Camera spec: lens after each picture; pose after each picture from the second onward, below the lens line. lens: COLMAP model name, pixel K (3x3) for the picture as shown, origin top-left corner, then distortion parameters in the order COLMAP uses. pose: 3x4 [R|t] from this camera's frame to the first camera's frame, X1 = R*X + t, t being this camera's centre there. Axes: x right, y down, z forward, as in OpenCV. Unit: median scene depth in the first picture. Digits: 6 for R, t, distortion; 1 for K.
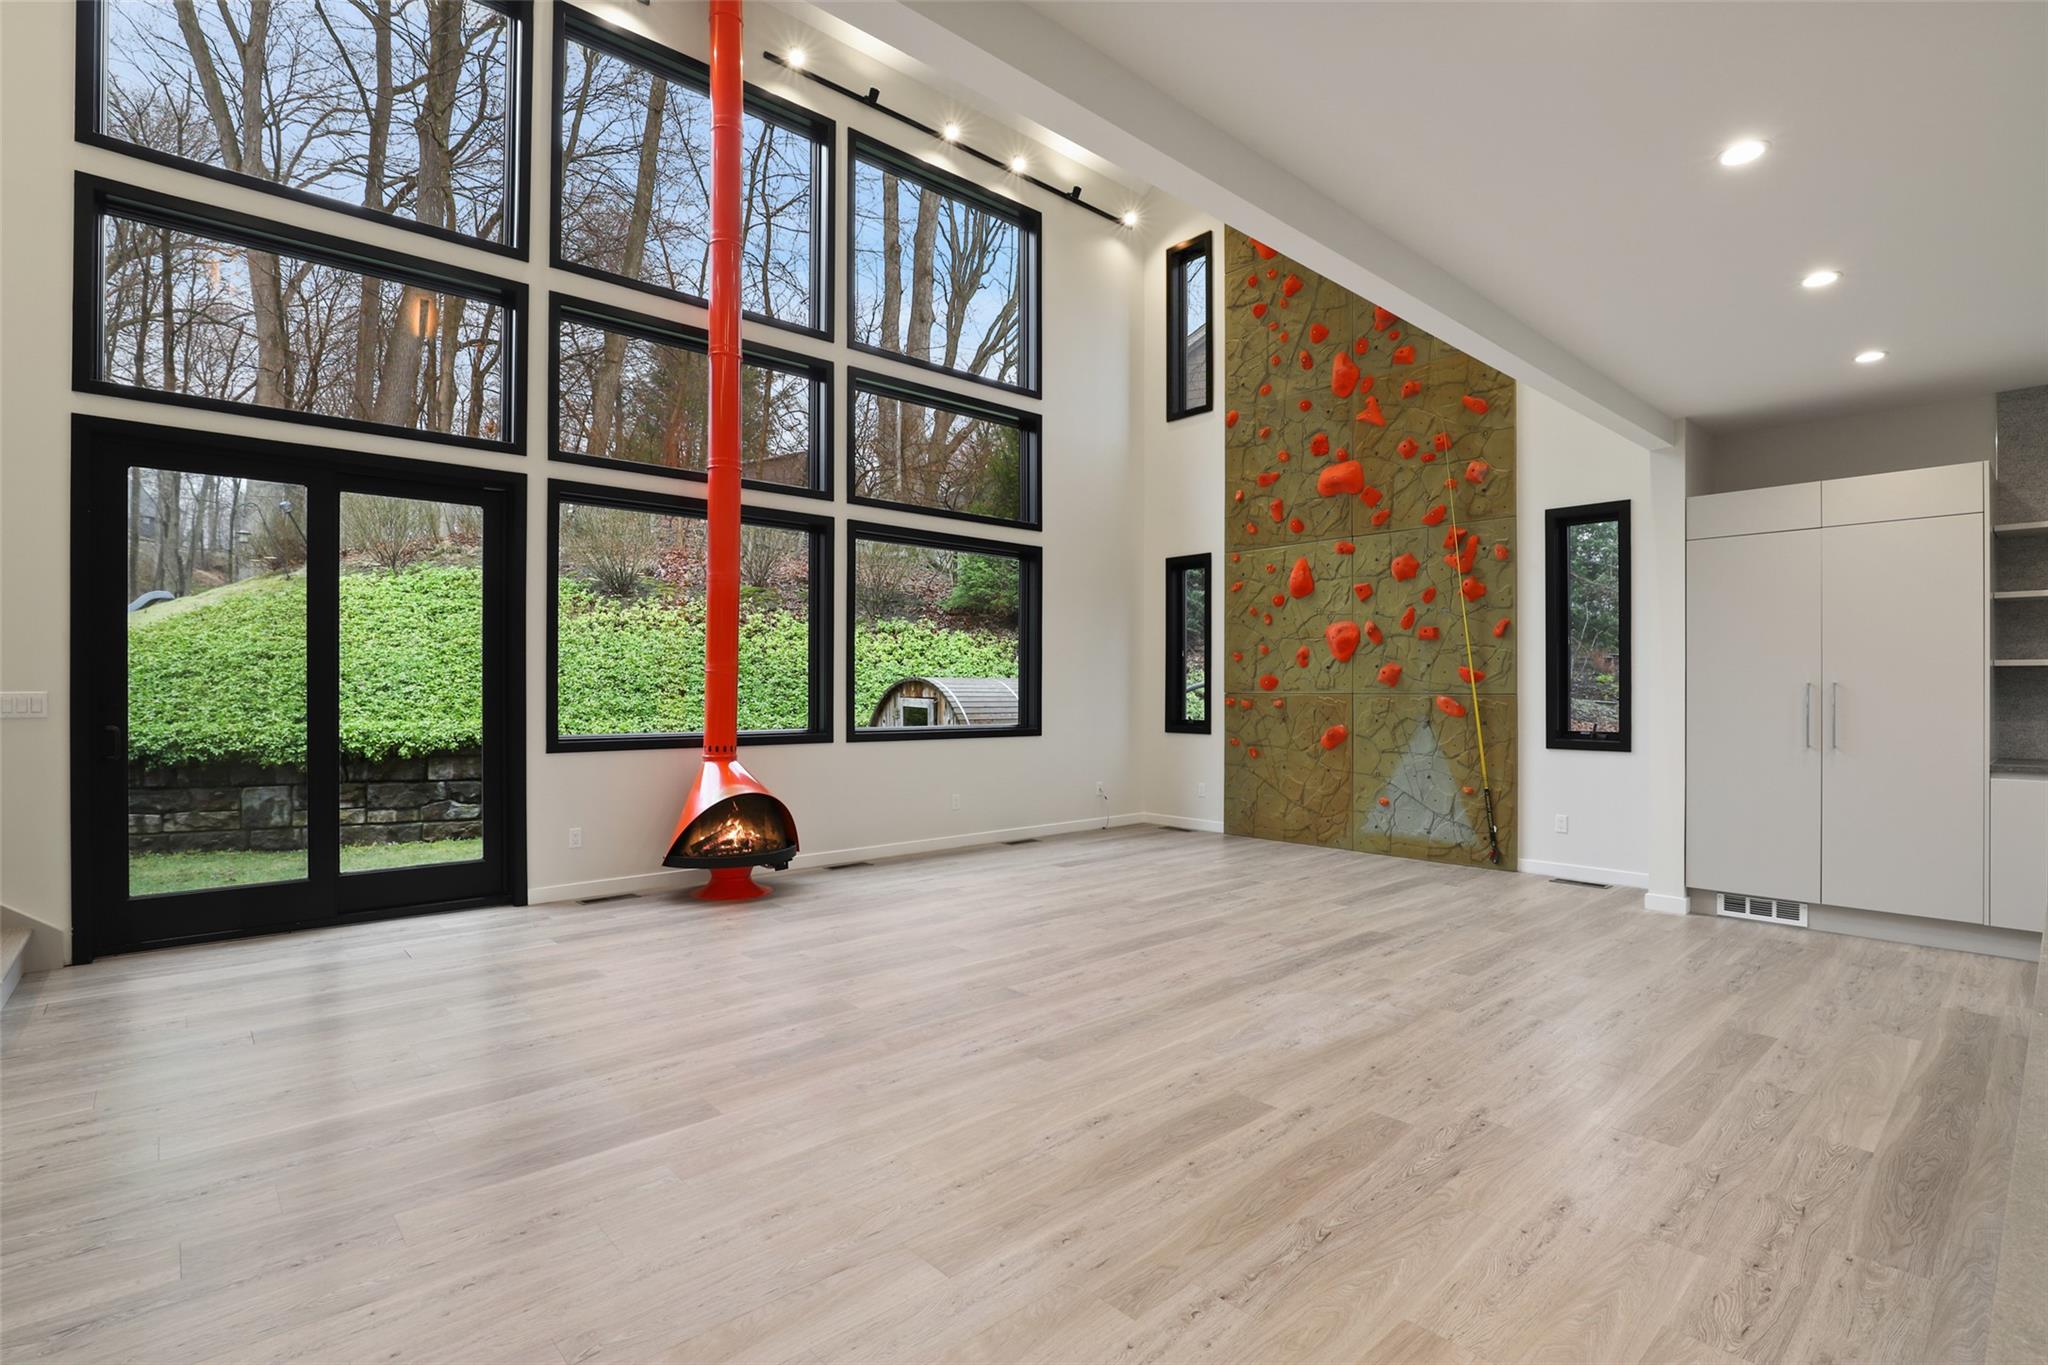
lens RADIAL K [[961.7, 0, 1031.3], [0, 961.7, 693.9], [0, 0, 1]] dist [-0.027749, 0.007281]
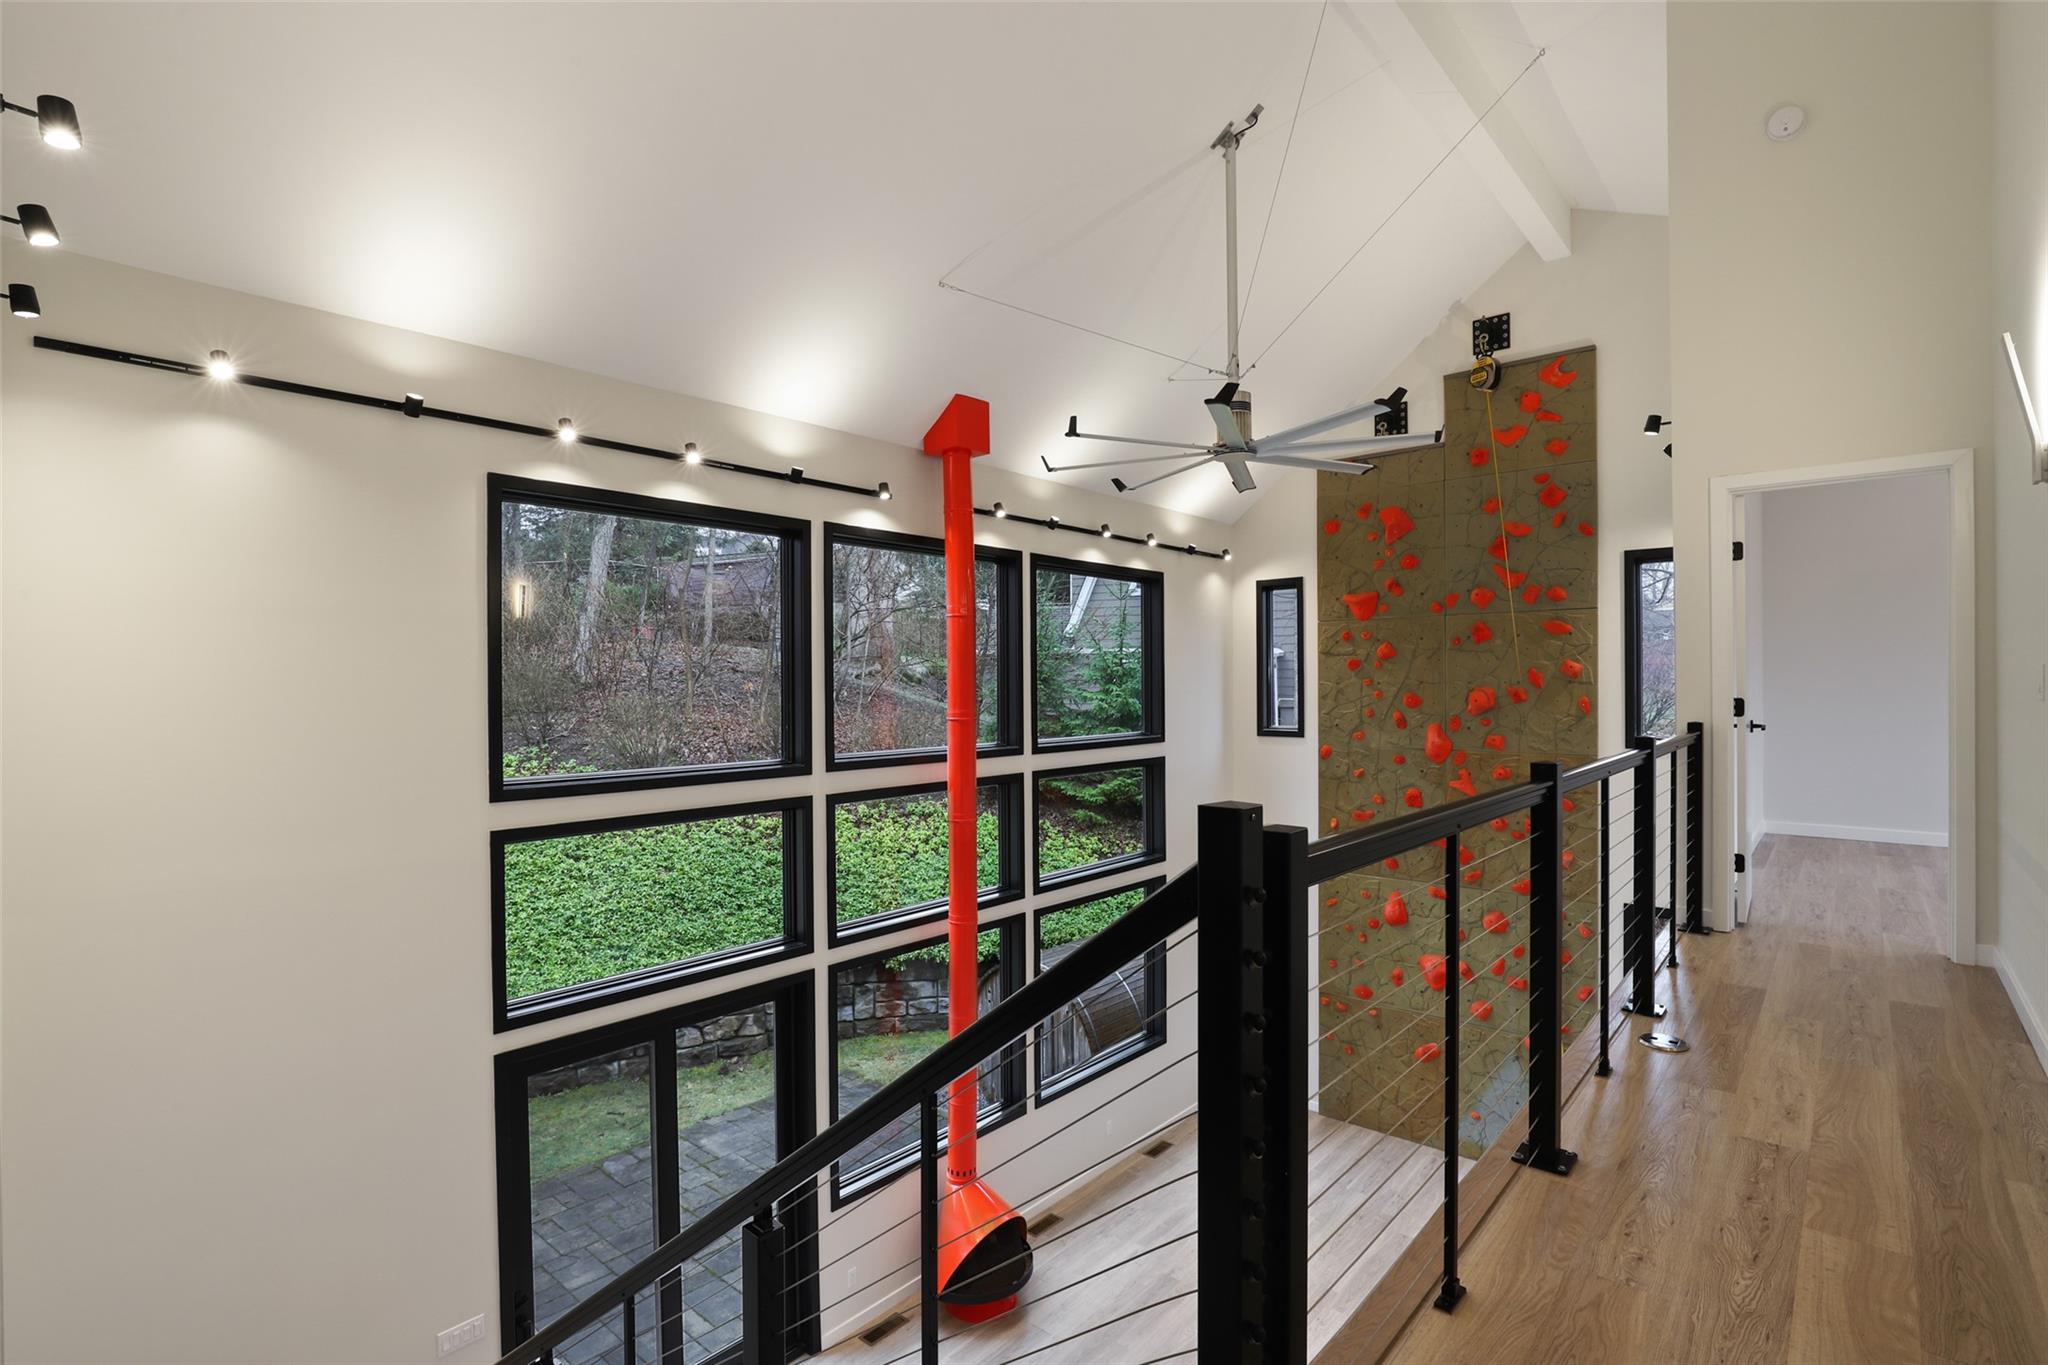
lens RADIAL K [[949.7, 0, 1036.4], [0, 949.7, 699.4], [0, 0, 1]] dist [-0.027258, 0.000047]
pose [[0.993139, -0.007614, 0.116691, -0.307707], [0.007476, 0.999971, 0.001621, -0.416574], [-0.116700, -0.000738, 0.993167, -0.087239]]
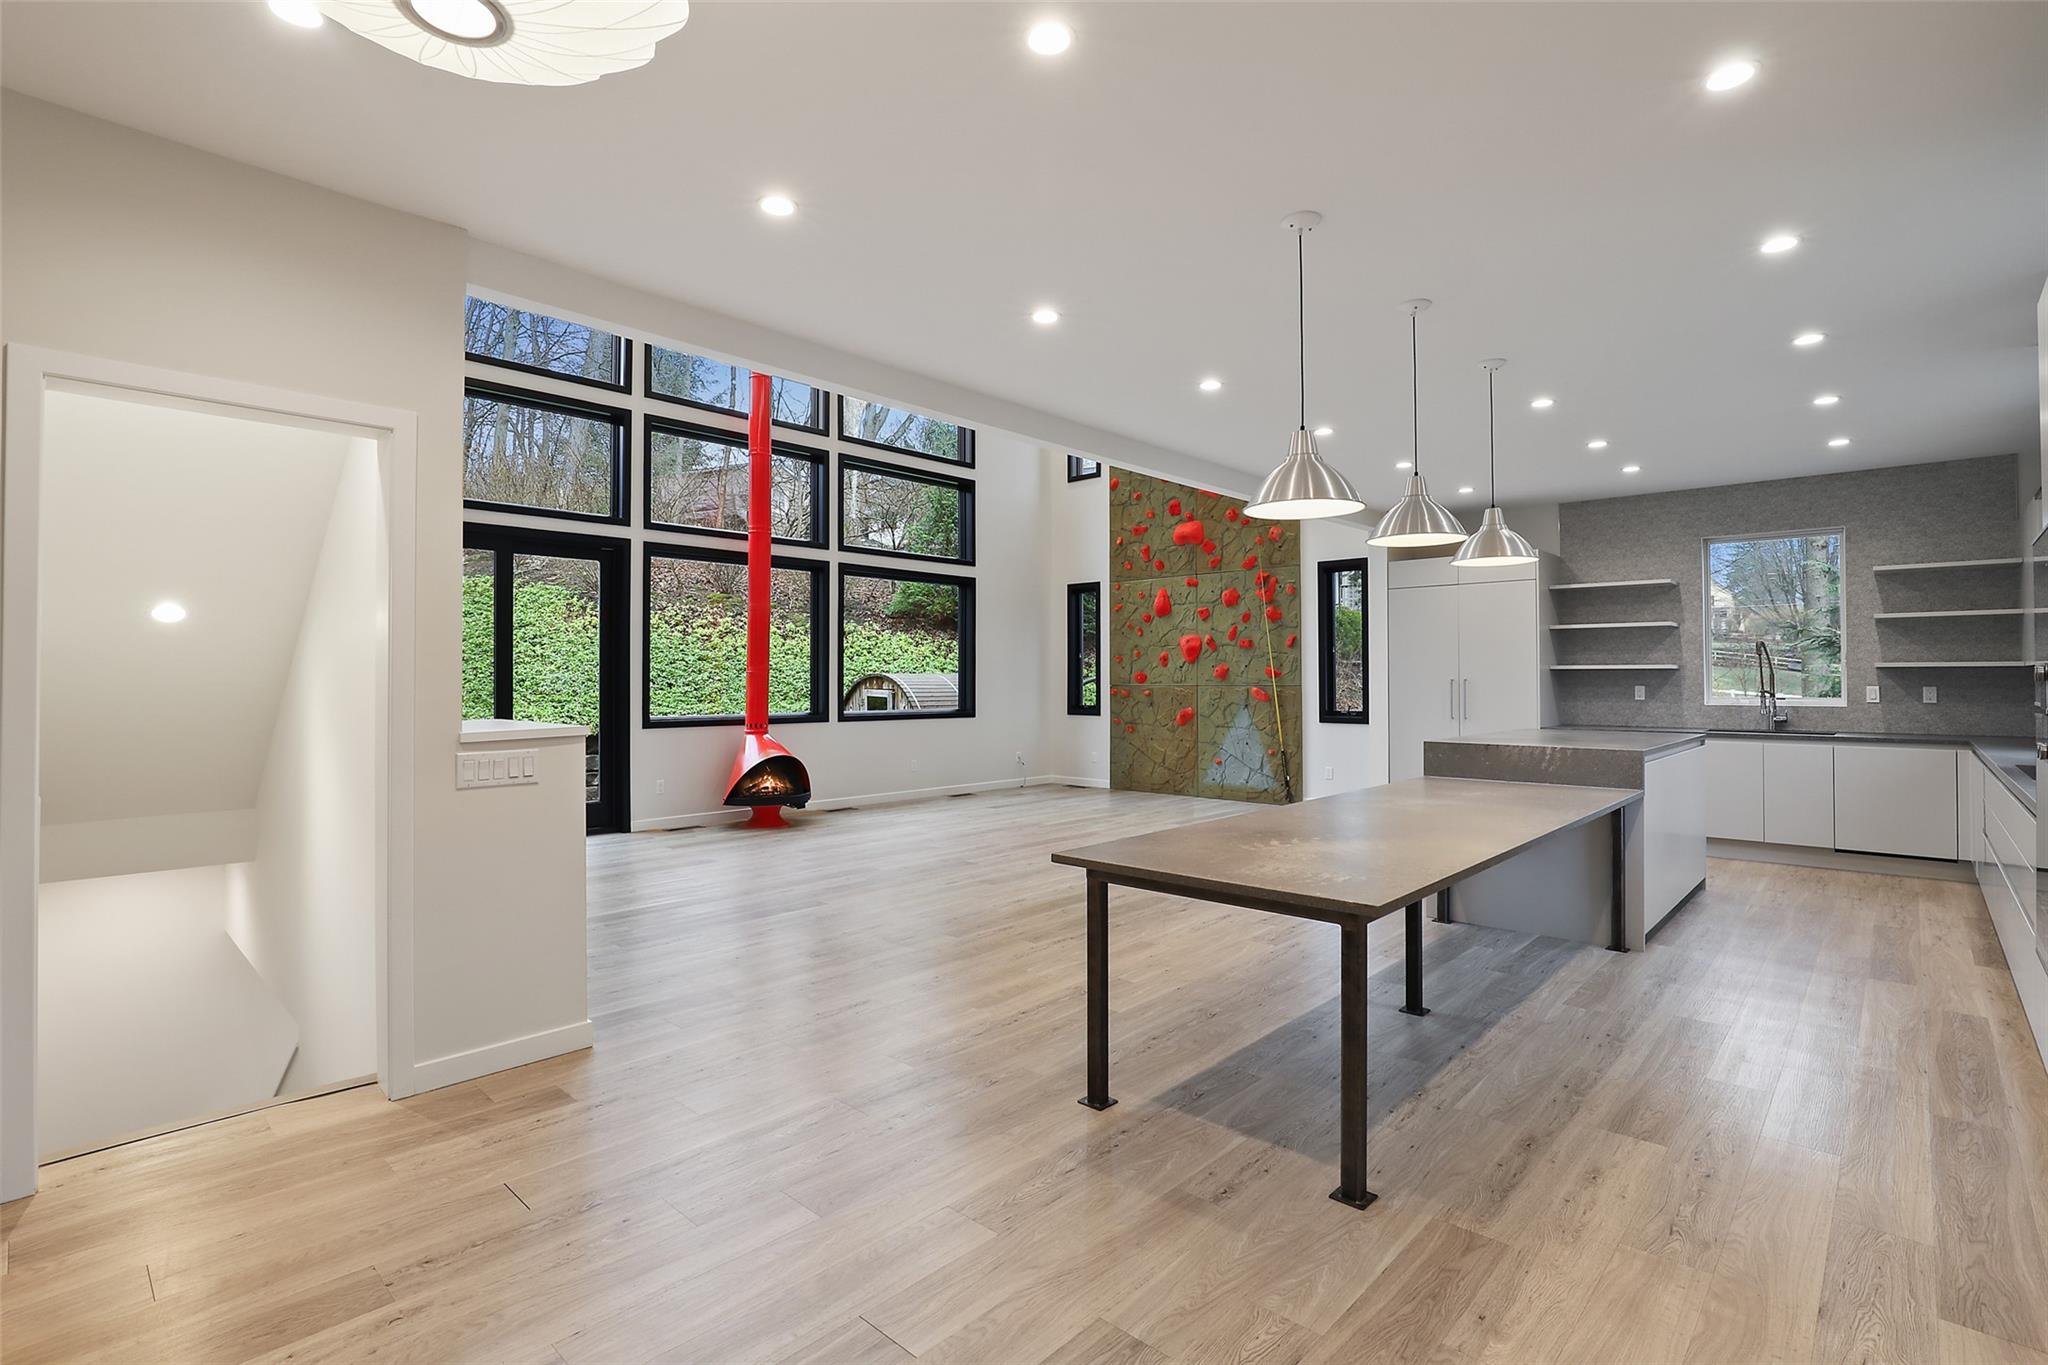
lens RADIAL K [[939.4, 0, 1026.1], [0, 939.4, 668.9], [0, 0, 1]] dist [-0.025226, 0.005860]
pose [[0.996764, -0.001527, 0.080364, -0.028254], [0.002735, 0.999885, -0.014926, -0.005091], [-0.080332, 0.015098, 0.996654, -0.375011]]
